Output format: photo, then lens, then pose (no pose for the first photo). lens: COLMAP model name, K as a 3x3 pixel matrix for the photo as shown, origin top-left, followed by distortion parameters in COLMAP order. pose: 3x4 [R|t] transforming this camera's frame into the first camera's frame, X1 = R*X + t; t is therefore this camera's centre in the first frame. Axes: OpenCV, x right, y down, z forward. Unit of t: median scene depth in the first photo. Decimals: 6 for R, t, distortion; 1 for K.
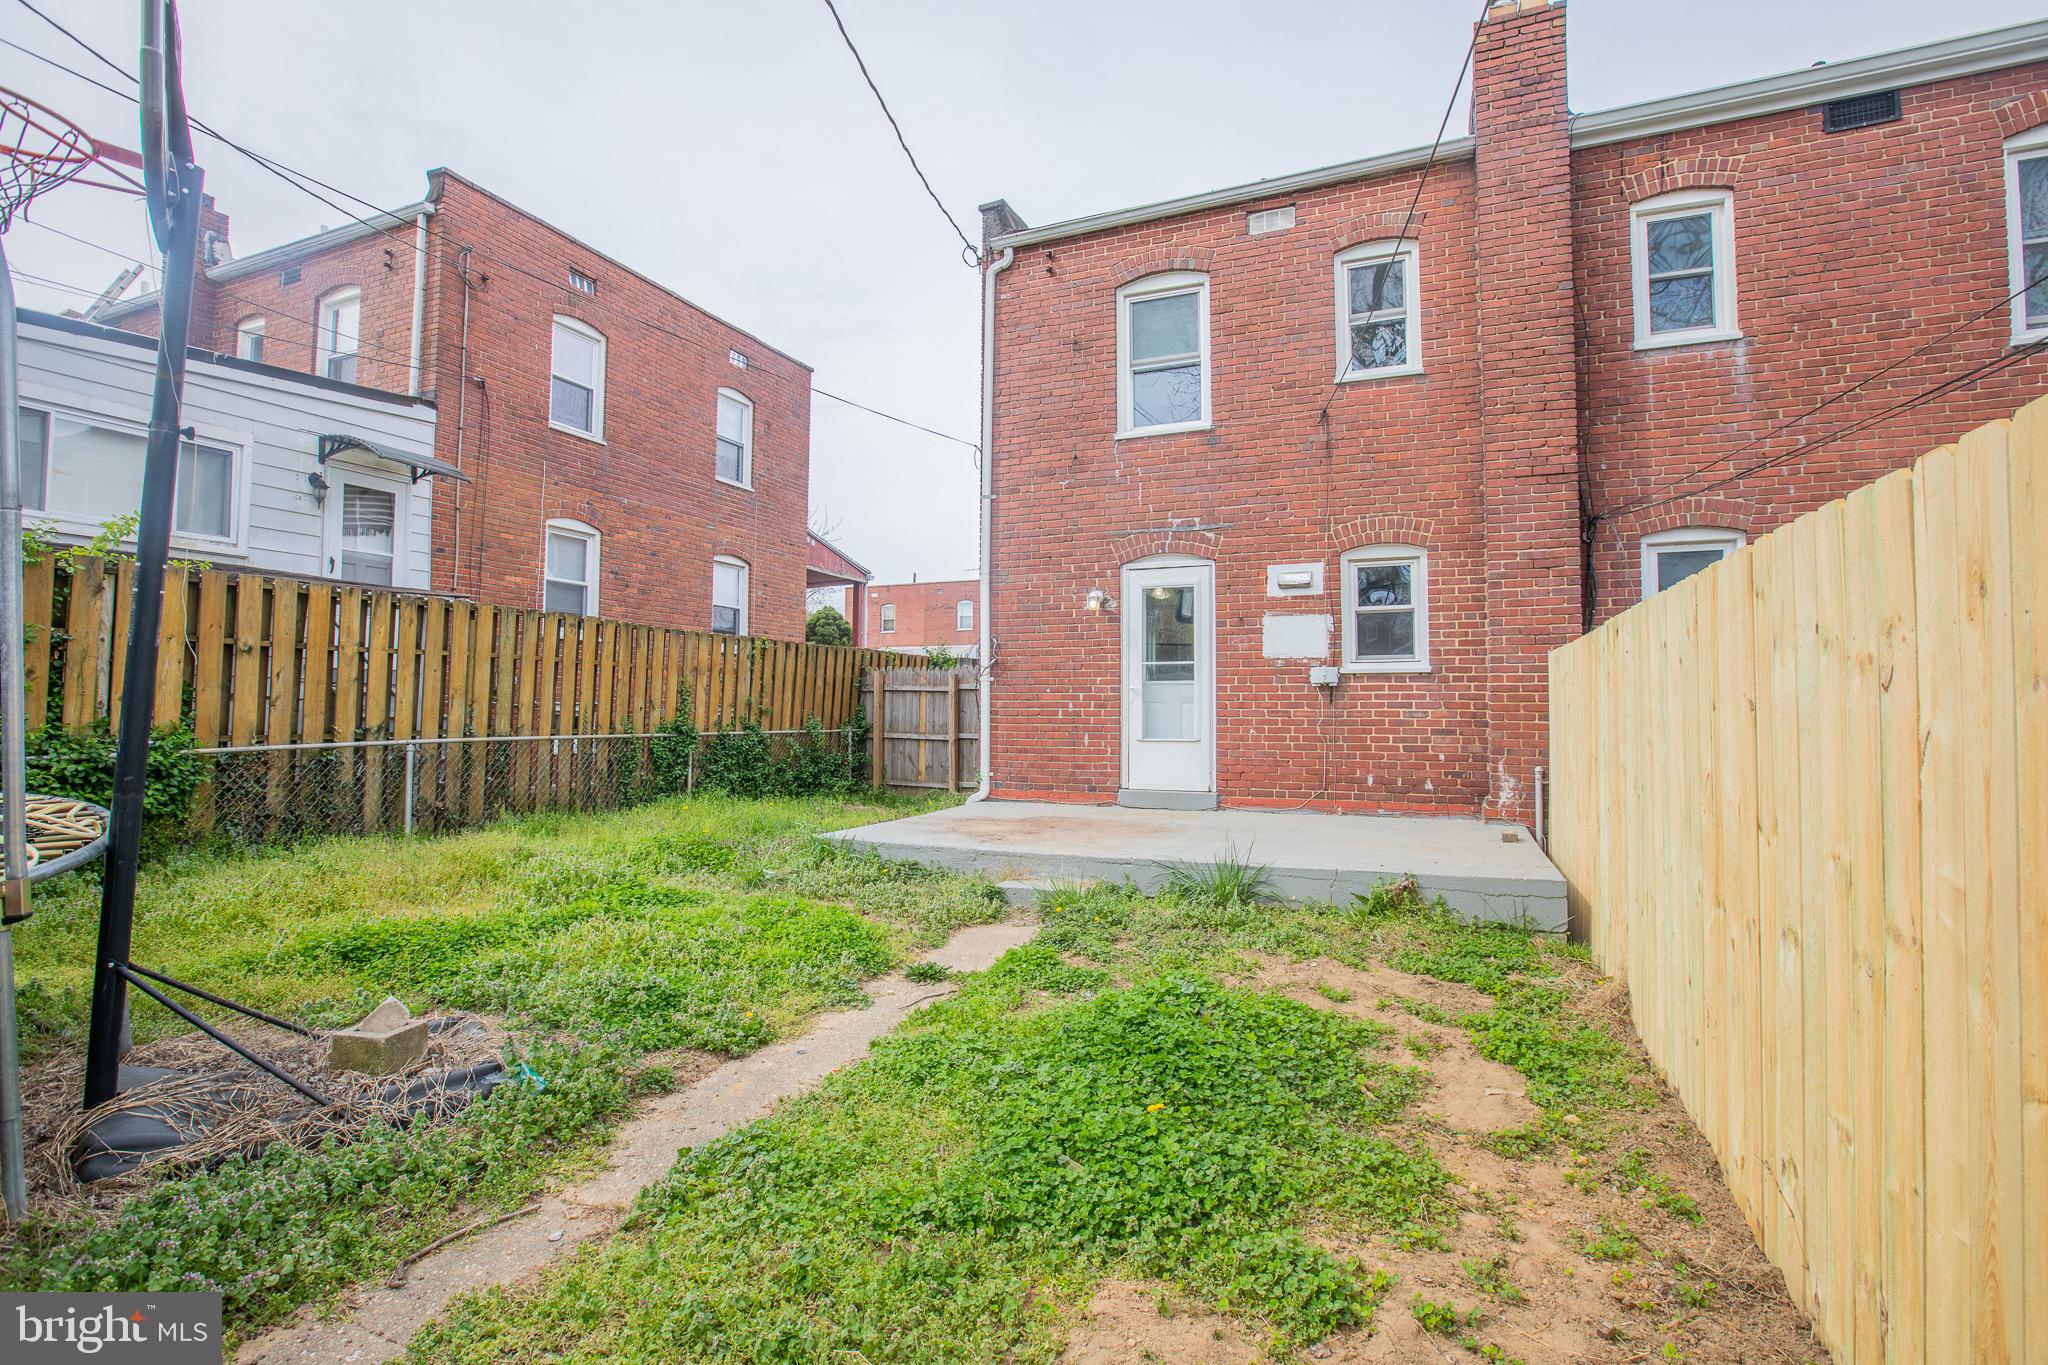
lens RADIAL K [[966.9, 0, 1021.0], [0, 966.9, 670.3], [0, 0, 1]] dist [-0.050195, 0.018500]
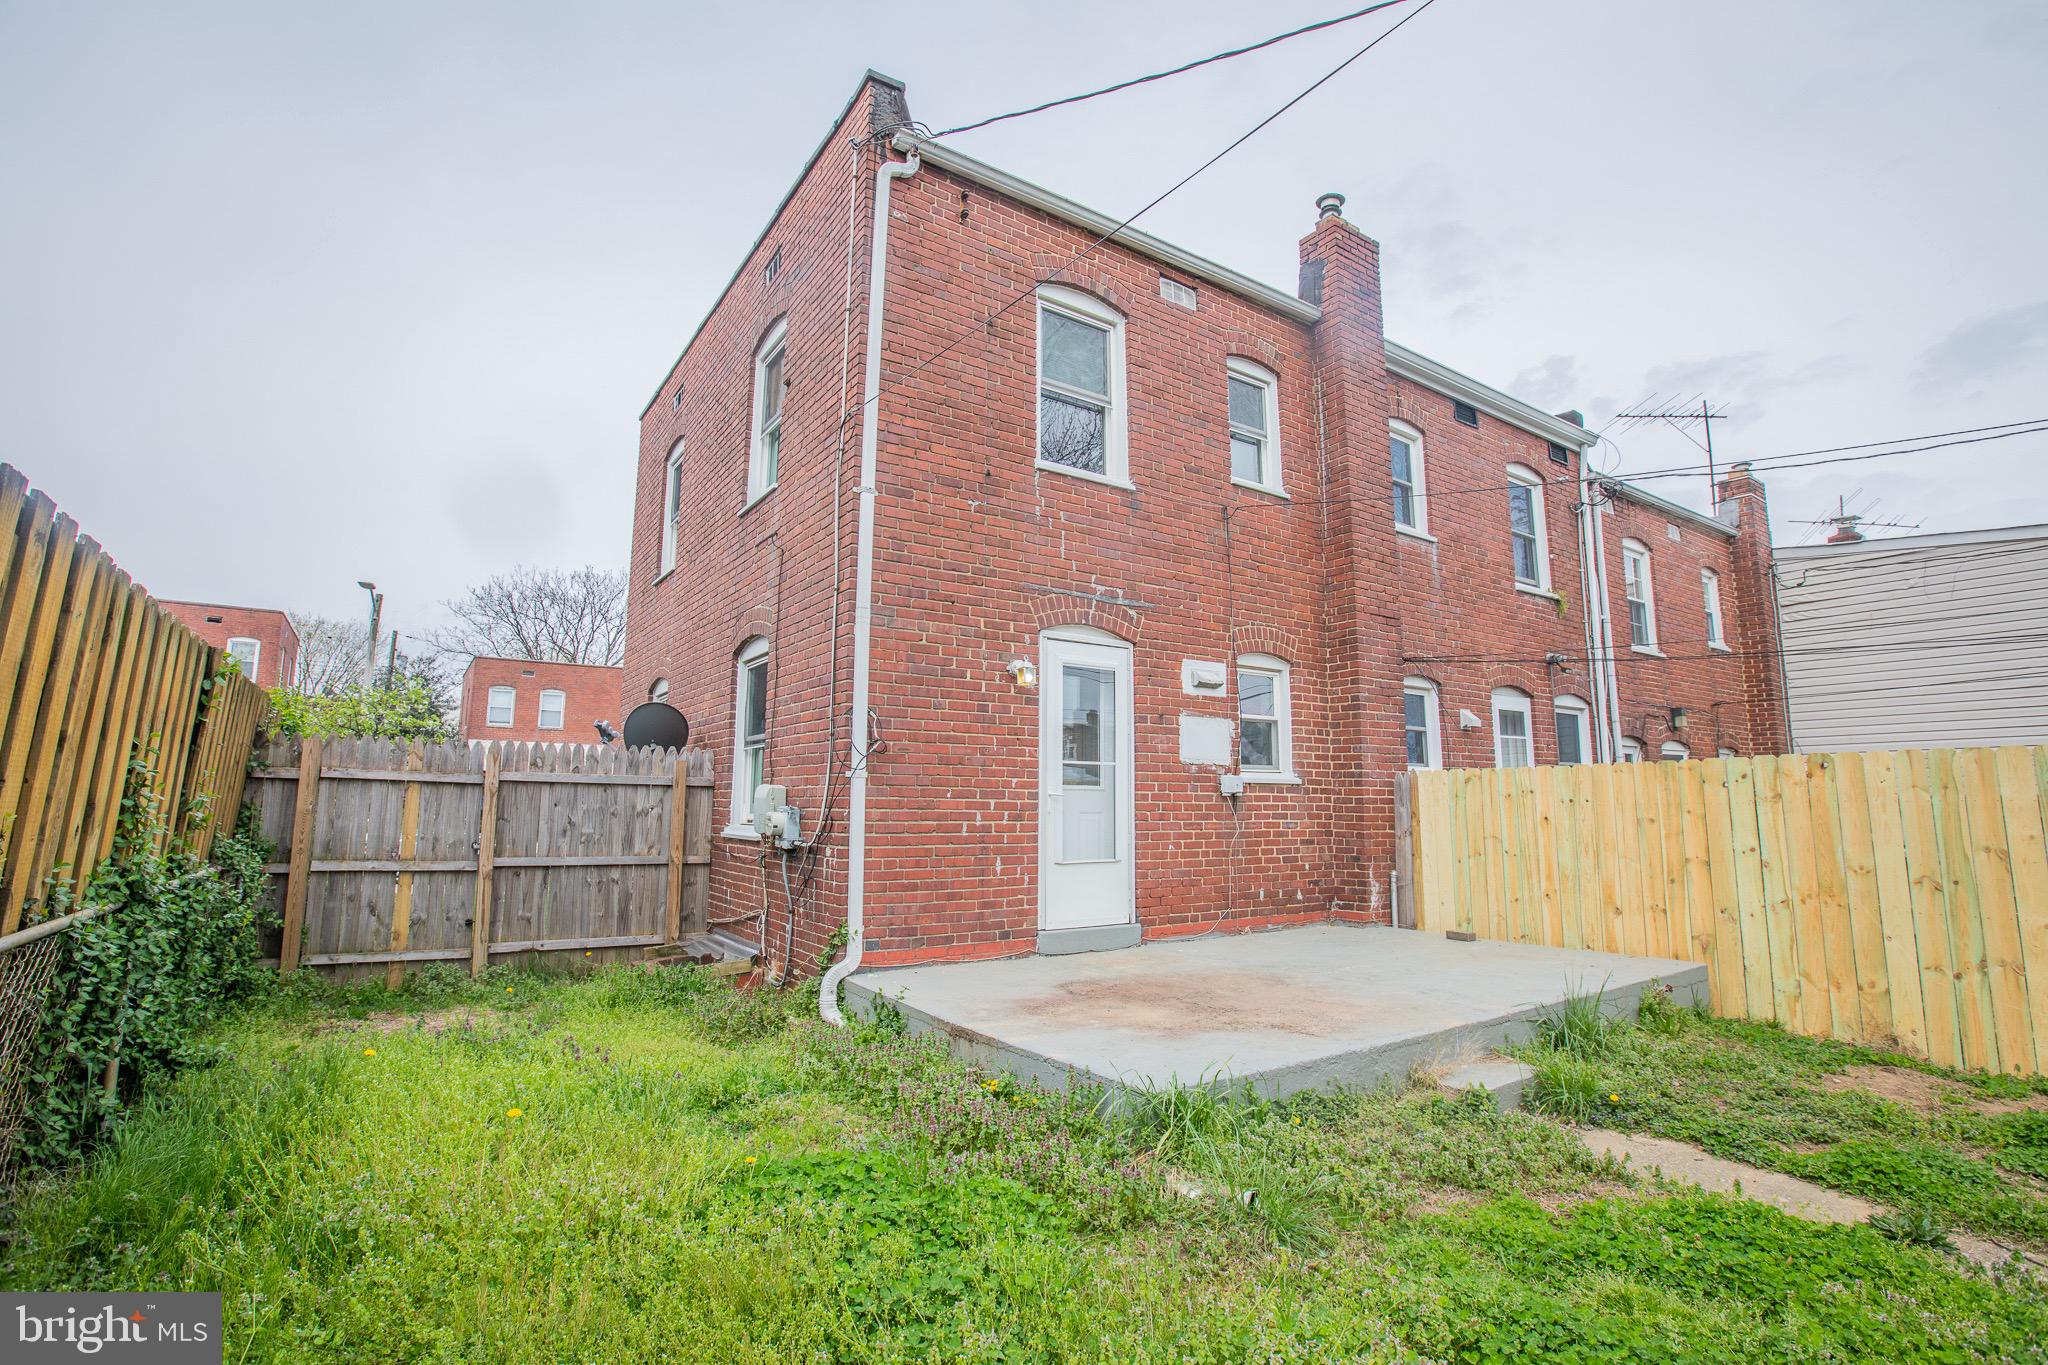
lens RADIAL K [[966.9, 0, 1024.0], [0, 966.9, 671.2], [0, 0, 1]] dist [-0.050195, 0.018500]
pose [[0.530895, 0.118795, 0.839070, -0.560004], [-0.039234, 0.992510, -0.115695, 0.011908], [-0.846529, 0.028502, 0.531579, 0.633277]]
